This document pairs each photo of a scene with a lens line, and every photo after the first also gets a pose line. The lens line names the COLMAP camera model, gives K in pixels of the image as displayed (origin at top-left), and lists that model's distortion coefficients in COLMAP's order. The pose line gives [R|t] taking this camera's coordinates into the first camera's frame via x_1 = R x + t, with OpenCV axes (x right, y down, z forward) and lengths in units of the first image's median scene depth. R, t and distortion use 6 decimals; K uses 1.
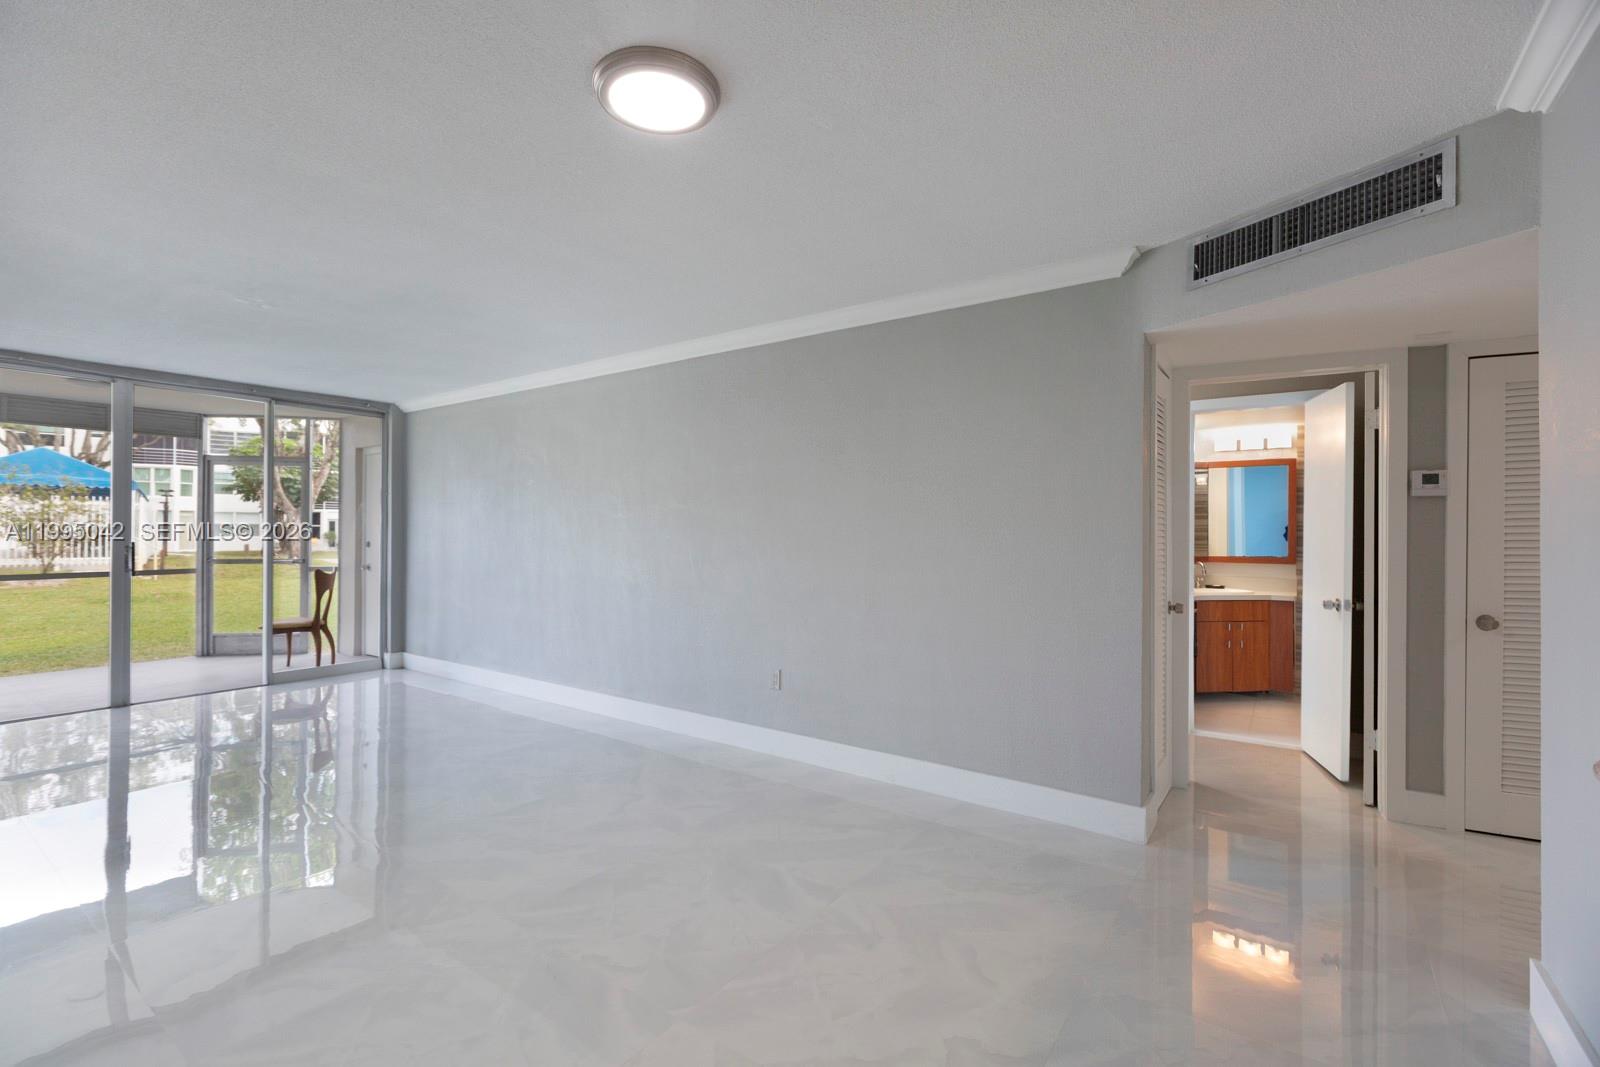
lens RADIAL K [[732.7, 0, 778.3], [0, 732.7, 525.9], [0, 0, 1]] dist [0.000148, -0.000265]
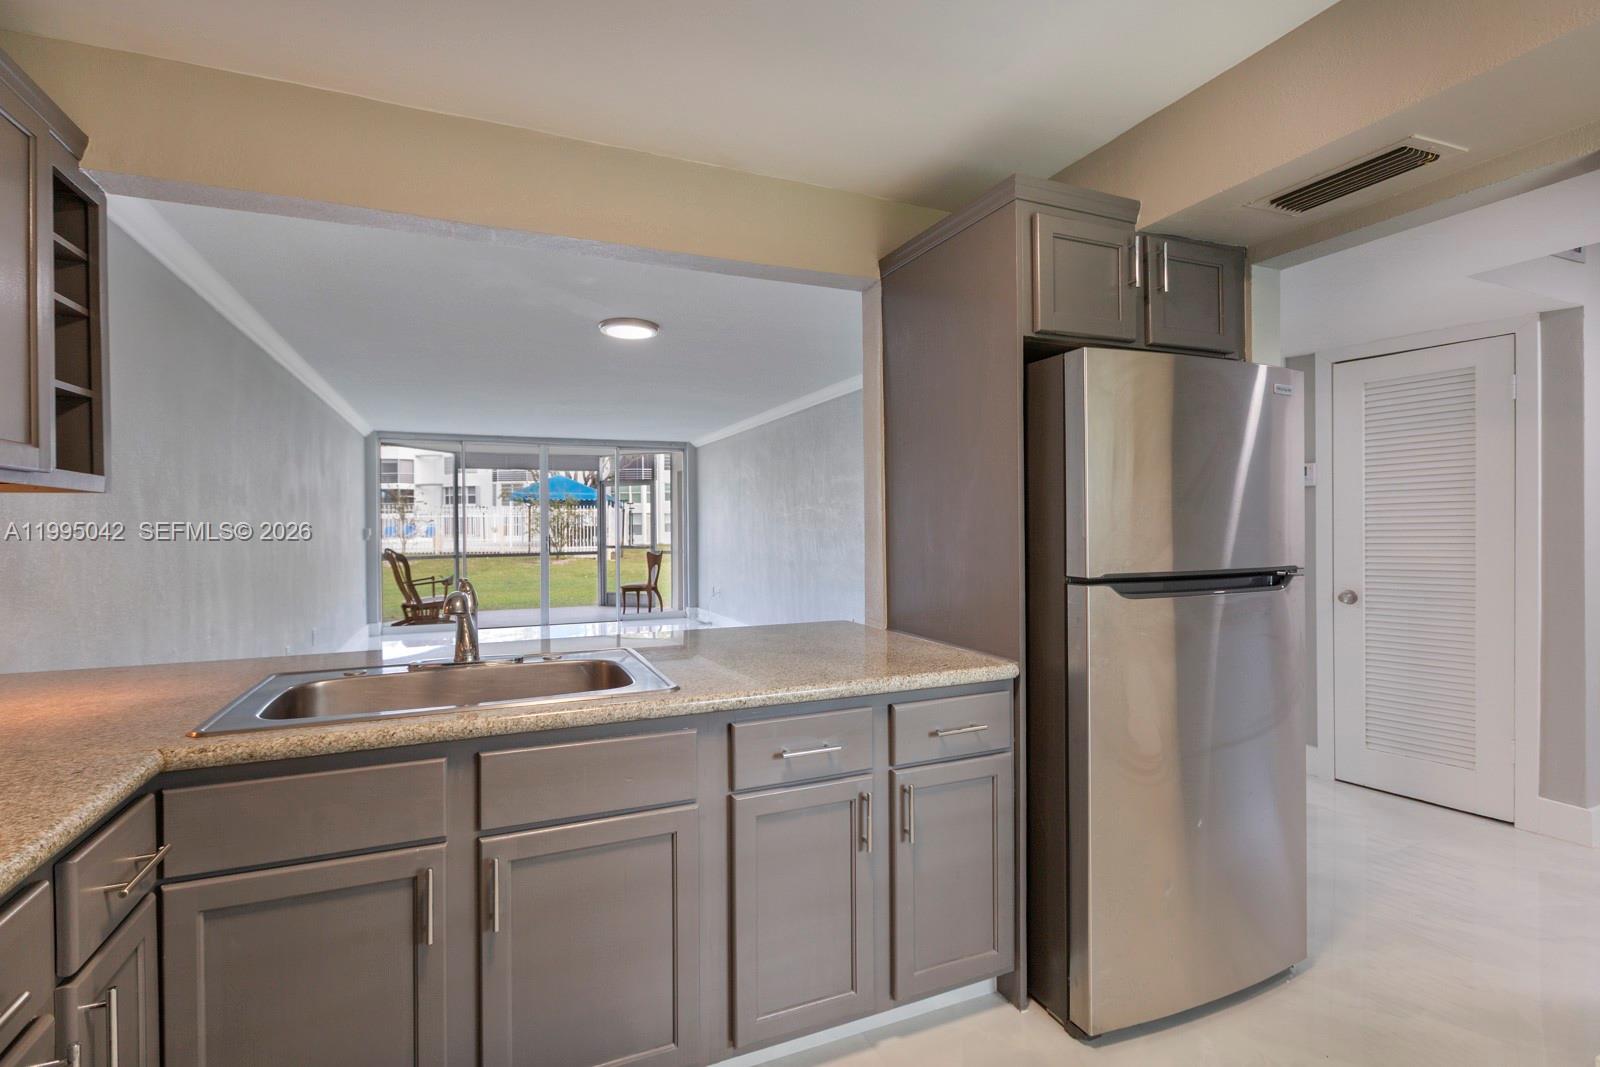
lens RADIAL K [[732.7, 0, 778.3], [0, 732.7, 525.9], [0, 0, 1]] dist [0.000148, -0.000265]
pose [[0.866670, -0.009038, -0.498800, 0.371042], [0.011042, 0.999938, 0.001068, 0.005617], [0.498760, -0.006434, 0.866716, -0.200106]]
